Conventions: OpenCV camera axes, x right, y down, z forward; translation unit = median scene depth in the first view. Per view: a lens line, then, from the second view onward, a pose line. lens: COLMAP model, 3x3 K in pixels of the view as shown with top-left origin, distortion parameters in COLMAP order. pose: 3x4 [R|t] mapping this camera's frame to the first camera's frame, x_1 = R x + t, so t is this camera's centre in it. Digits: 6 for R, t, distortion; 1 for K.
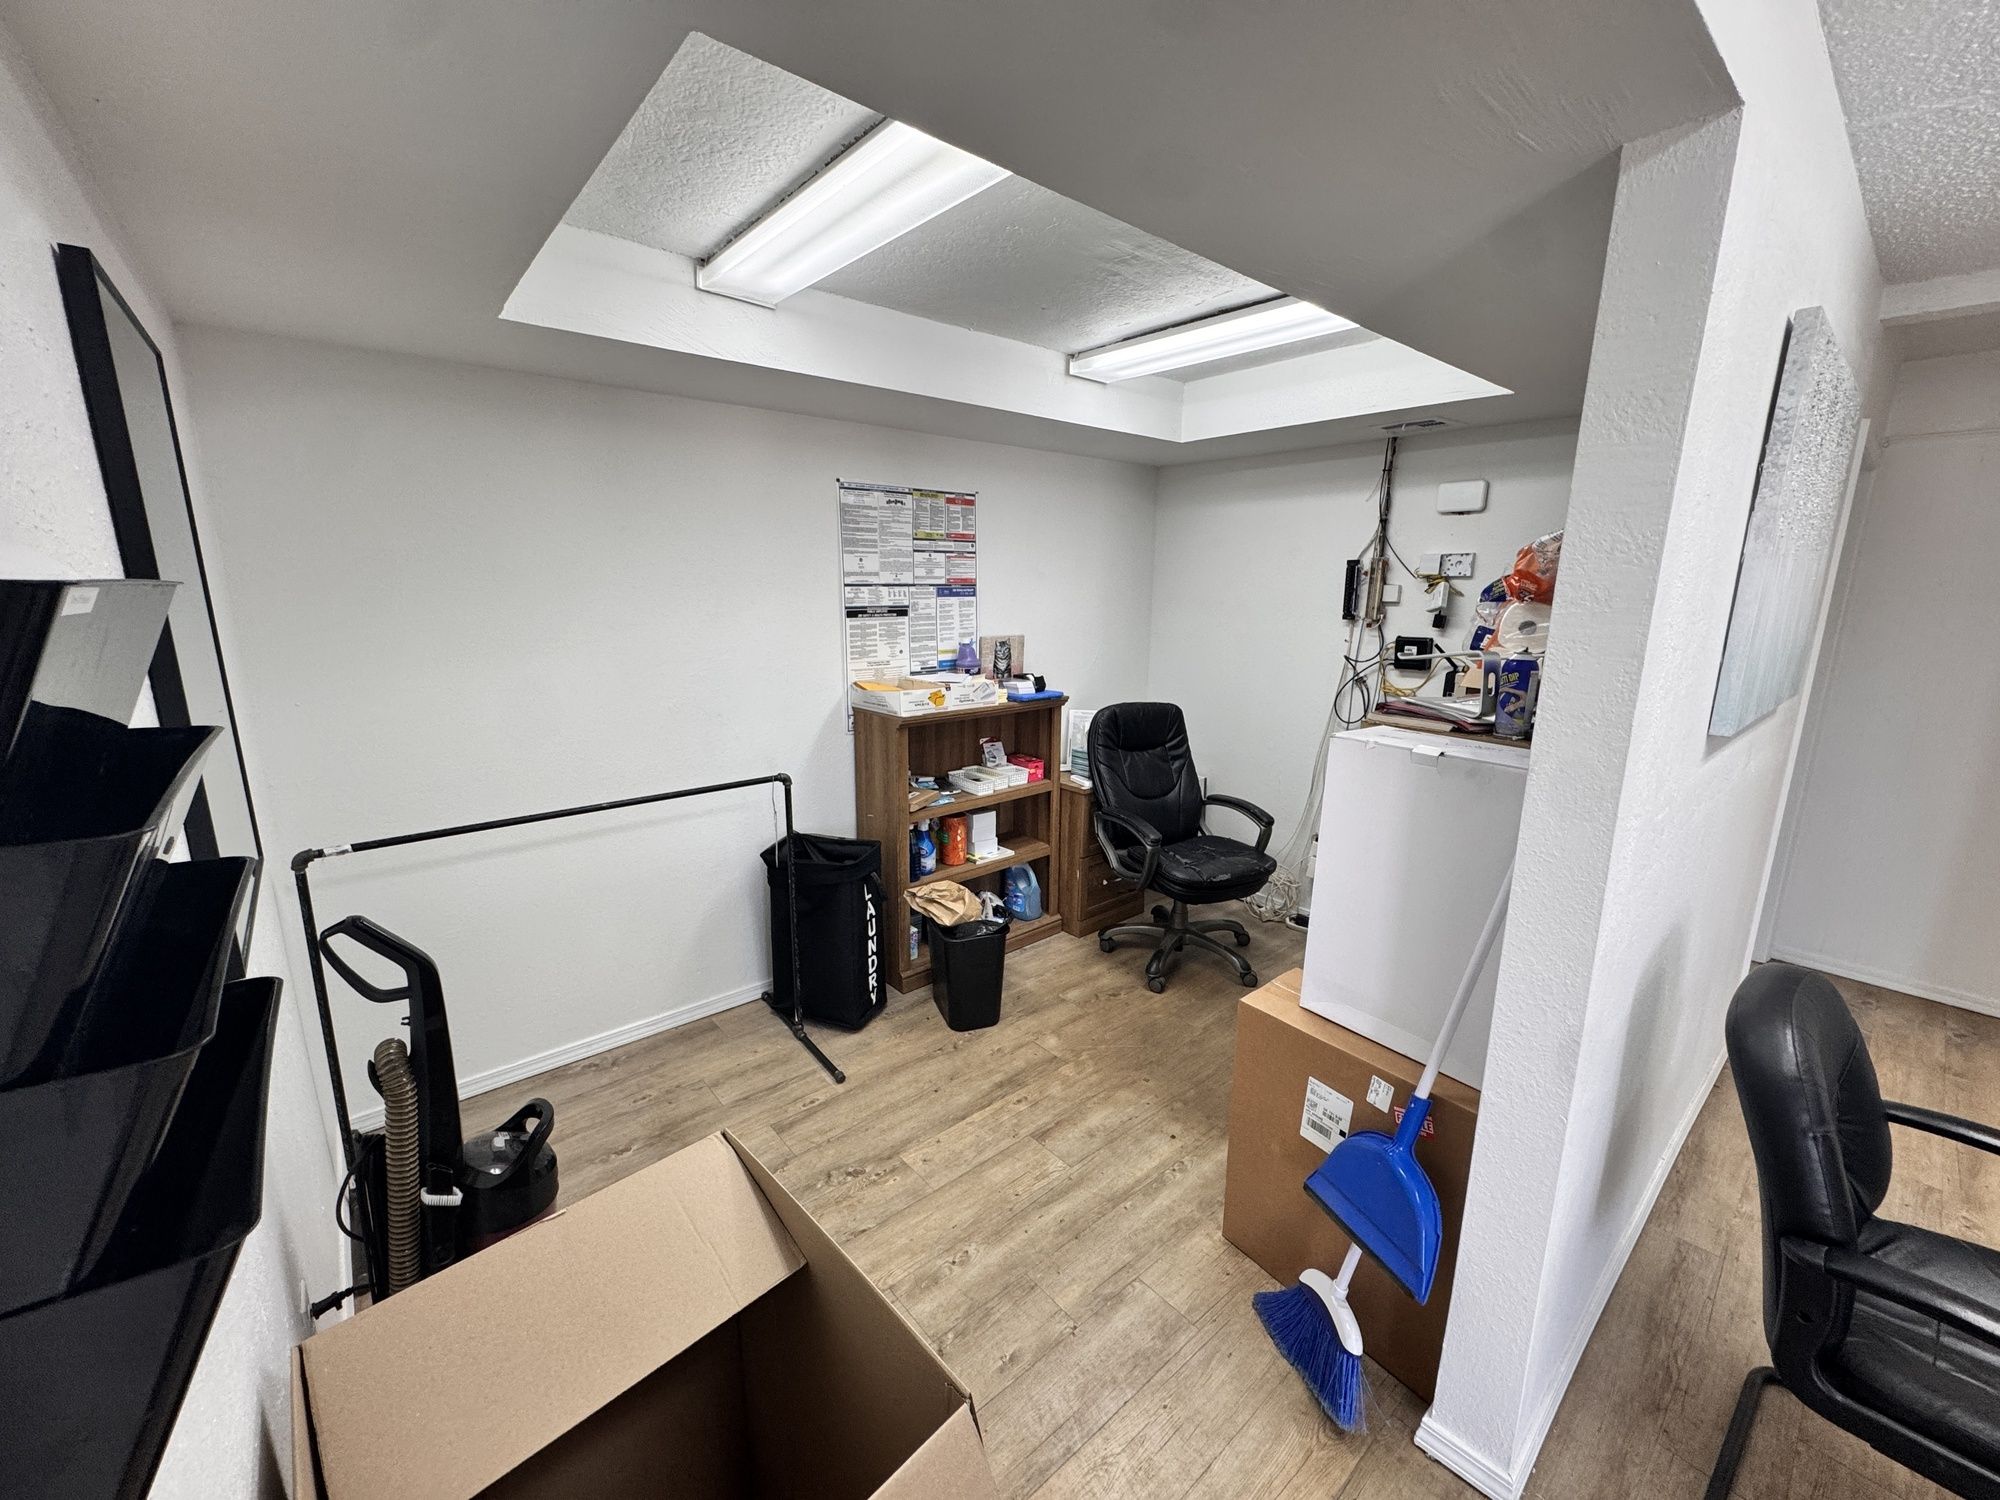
lens RADIAL K [[798.6, 0, 1004.0], [0, 798.6, 755.0], [0, 0, 1]] dist [0.002071, 0.000192]
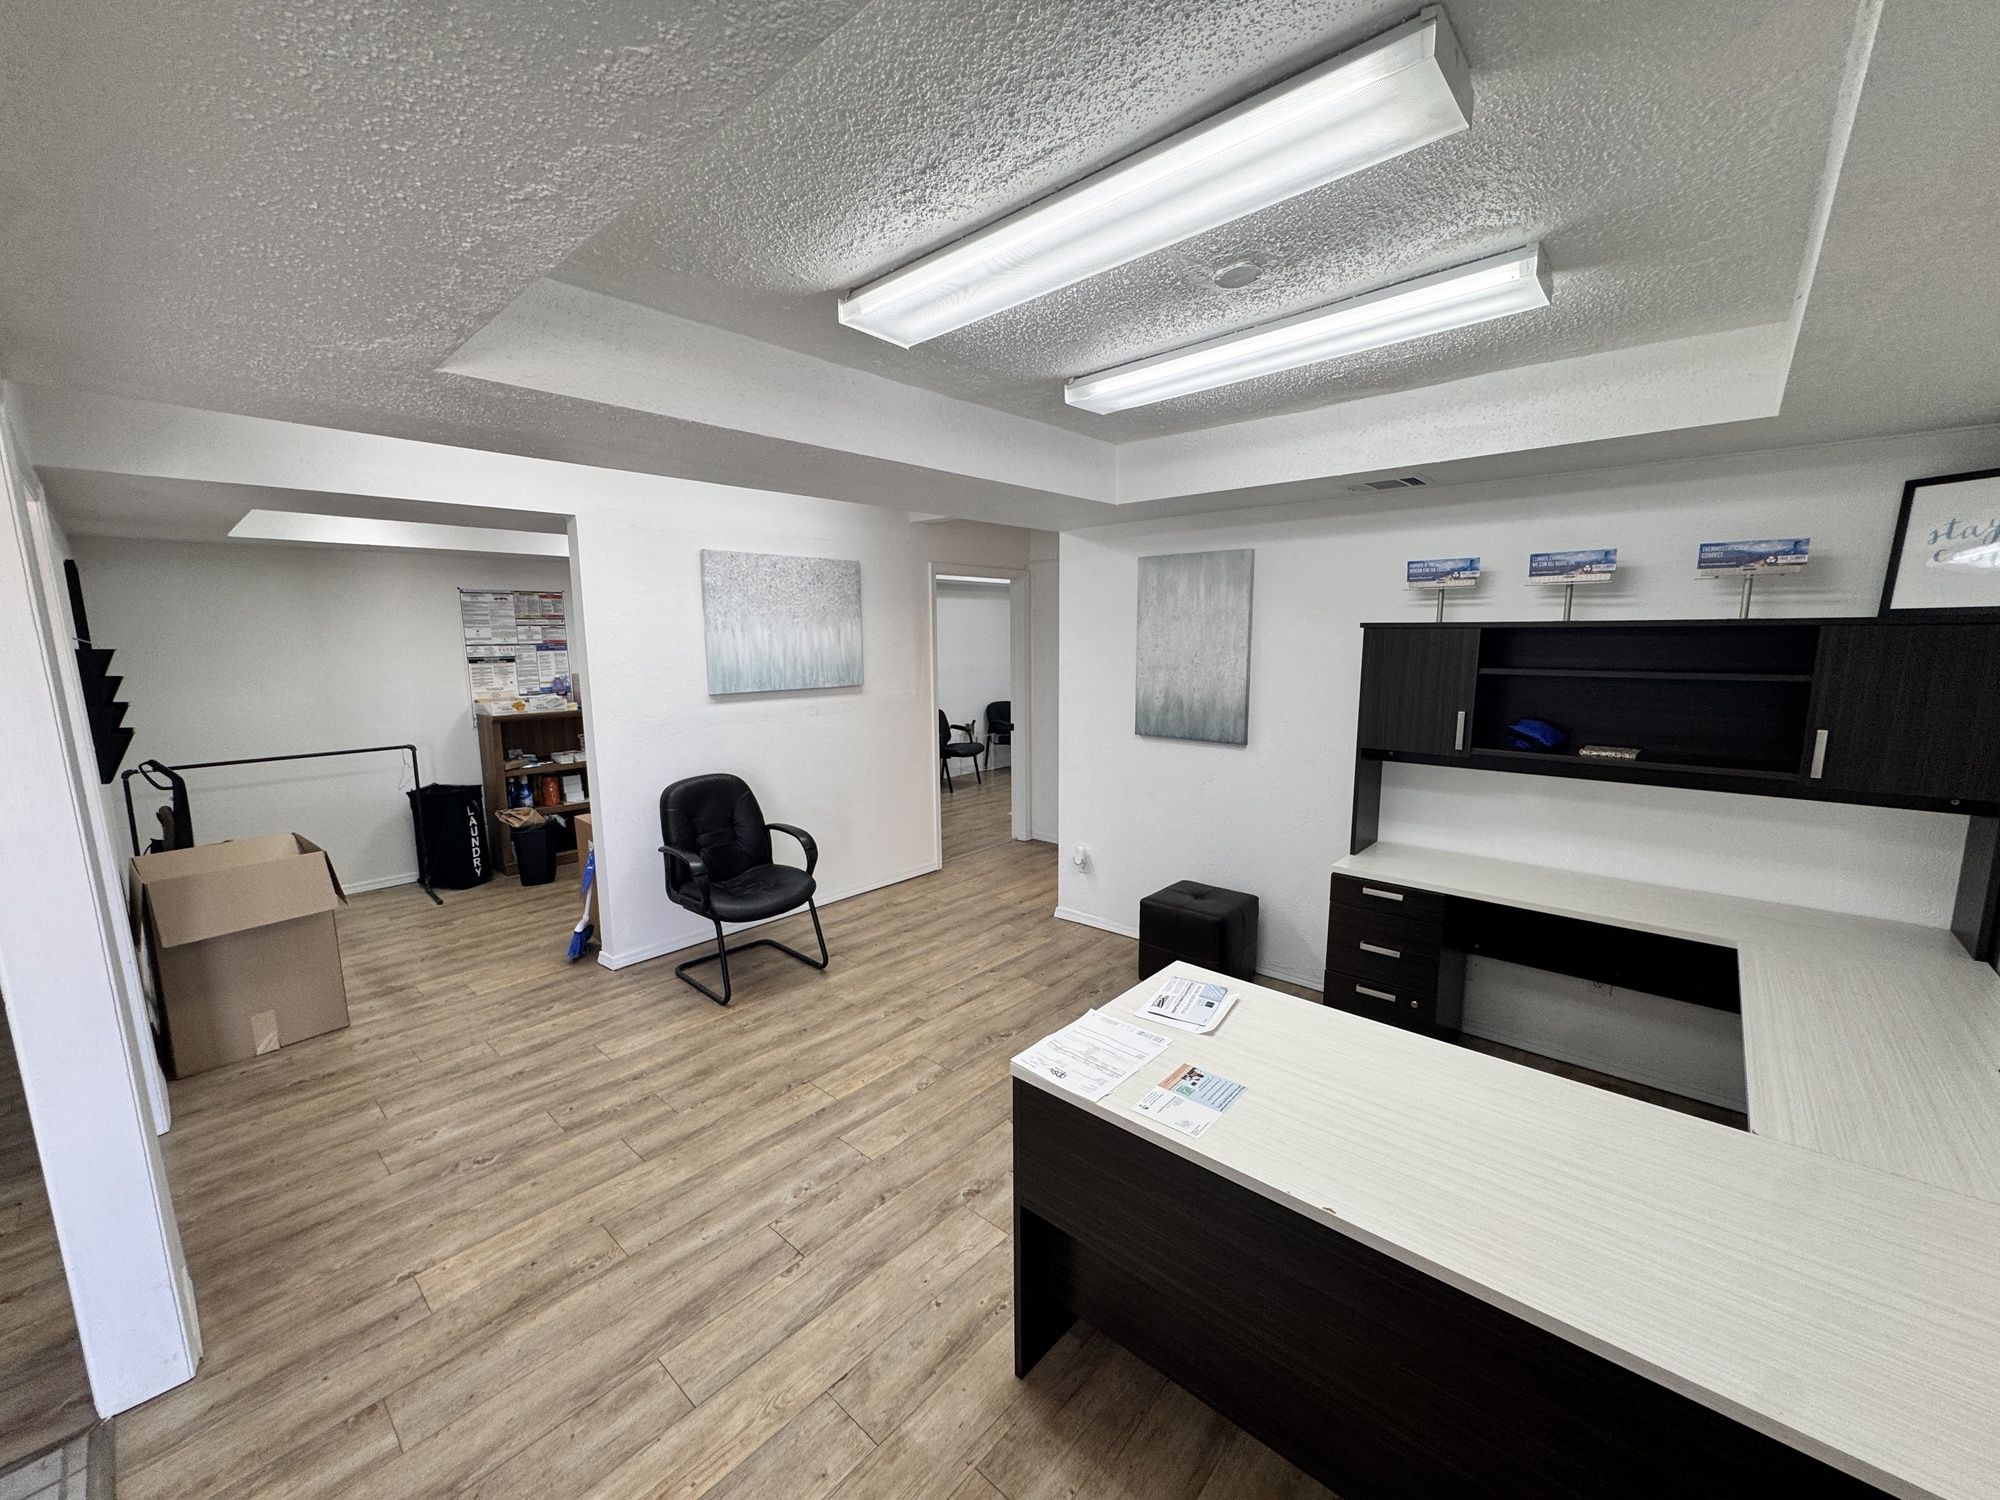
lens RADIAL K [[798.6, 0, 996.9], [0, 798.6, 749.0], [0, 0, 1]] dist [0.002071, 0.000192]
pose [[0.991189, -0.035074, 0.127730, 0.732171], [0.044294, 0.996558, -0.070070, 0.194443], [-0.124833, 0.075110, 0.989331, -0.892405]]
